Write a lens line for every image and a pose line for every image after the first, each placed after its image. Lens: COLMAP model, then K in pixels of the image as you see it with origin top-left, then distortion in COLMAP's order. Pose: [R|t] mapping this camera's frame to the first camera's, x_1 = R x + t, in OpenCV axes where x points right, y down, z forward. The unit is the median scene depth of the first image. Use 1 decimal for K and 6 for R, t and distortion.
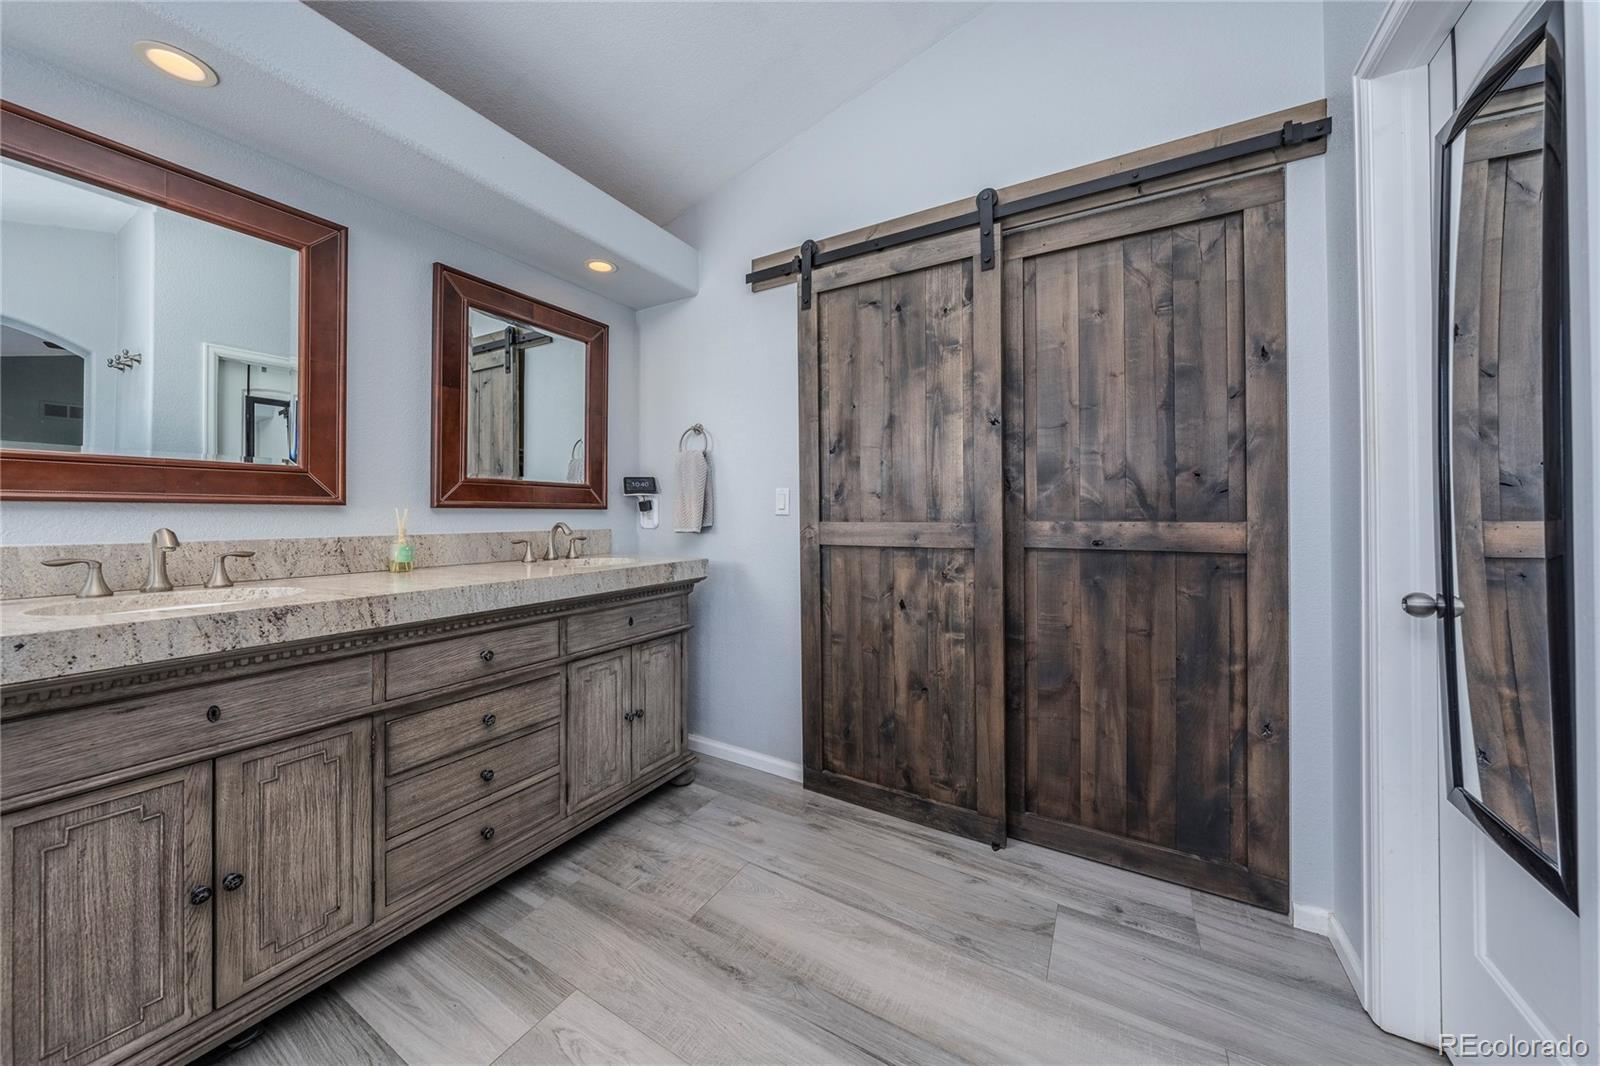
lens RADIAL K [[543.7, 0, 800.0], [0, 543.7, 533.0], [0, 0, 1]] dist [-0.000038, -0.000004]
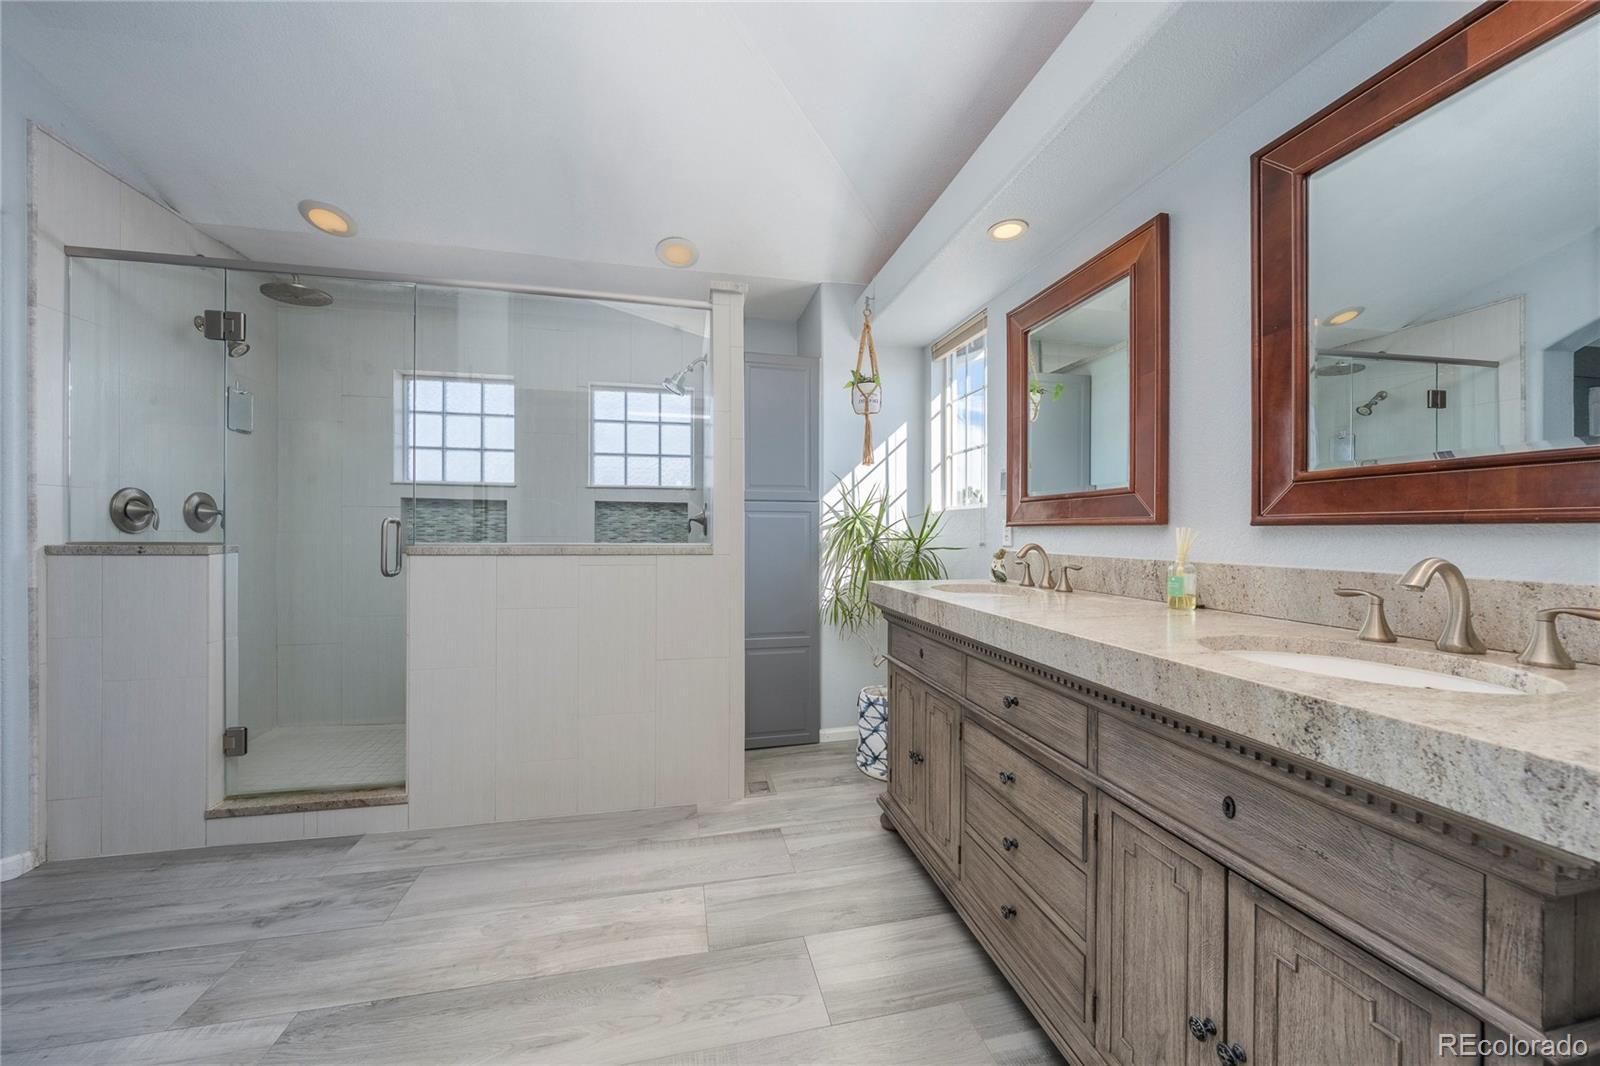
lens RADIAL K [[580.8, 0, 800.0], [0, 580.8, 533.0], [0, 0, 1]] dist [0.000750, 0.000095]
pose [[-0.746787, -0.002379, -0.665060, 0.231193], [-0.025690, 0.999350, 0.025273, -0.044498], [0.664567, 0.035959, -0.746363, 1.255841]]
